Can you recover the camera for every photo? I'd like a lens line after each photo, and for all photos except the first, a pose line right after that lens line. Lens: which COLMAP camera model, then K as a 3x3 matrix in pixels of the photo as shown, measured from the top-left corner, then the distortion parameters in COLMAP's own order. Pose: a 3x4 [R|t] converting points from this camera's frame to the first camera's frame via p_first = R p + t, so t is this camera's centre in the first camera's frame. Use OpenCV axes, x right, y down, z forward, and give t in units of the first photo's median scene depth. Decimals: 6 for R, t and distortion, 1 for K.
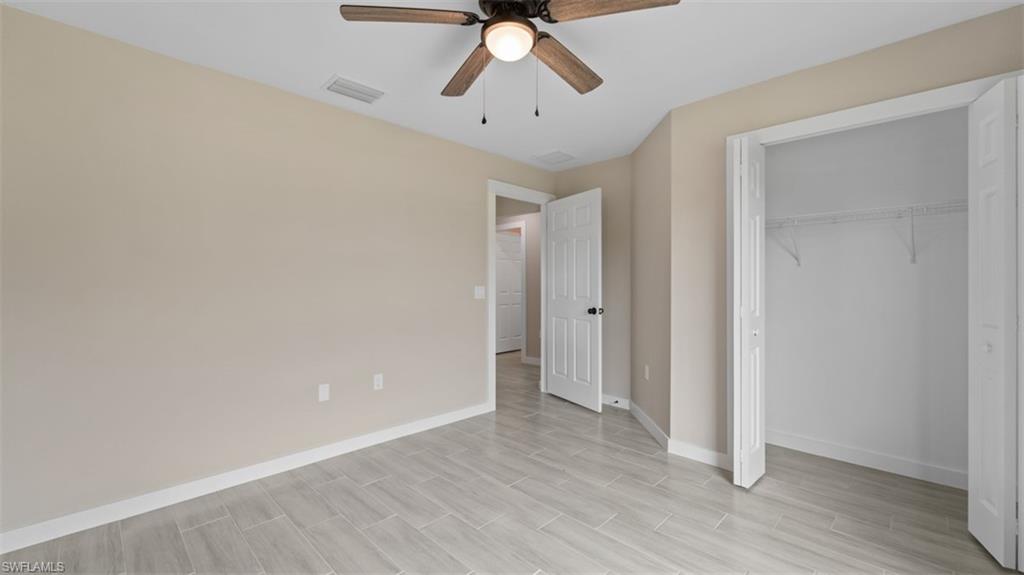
lens RADIAL K [[420.5, 0, 507.8], [0, 420.5, 290.5], [0, 0, 1]] dist [-0.000754, -0.000155]
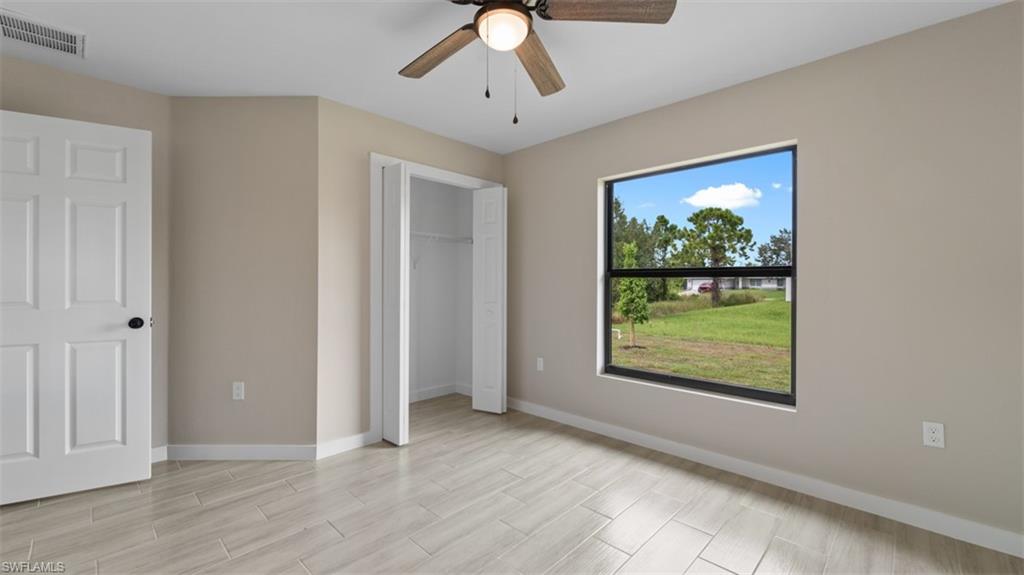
lens RADIAL K [[420.5, 0, 516.0], [0, 420.5, 278.1], [0, 0, 1]] dist [-0.000754, -0.000155]
pose [[-0.033472, 0.007780, 0.999409, -0.630575], [0.013100, 0.999887, -0.007345, -0.008951], [-0.999354, 0.012847, -0.033570, 0.641641]]
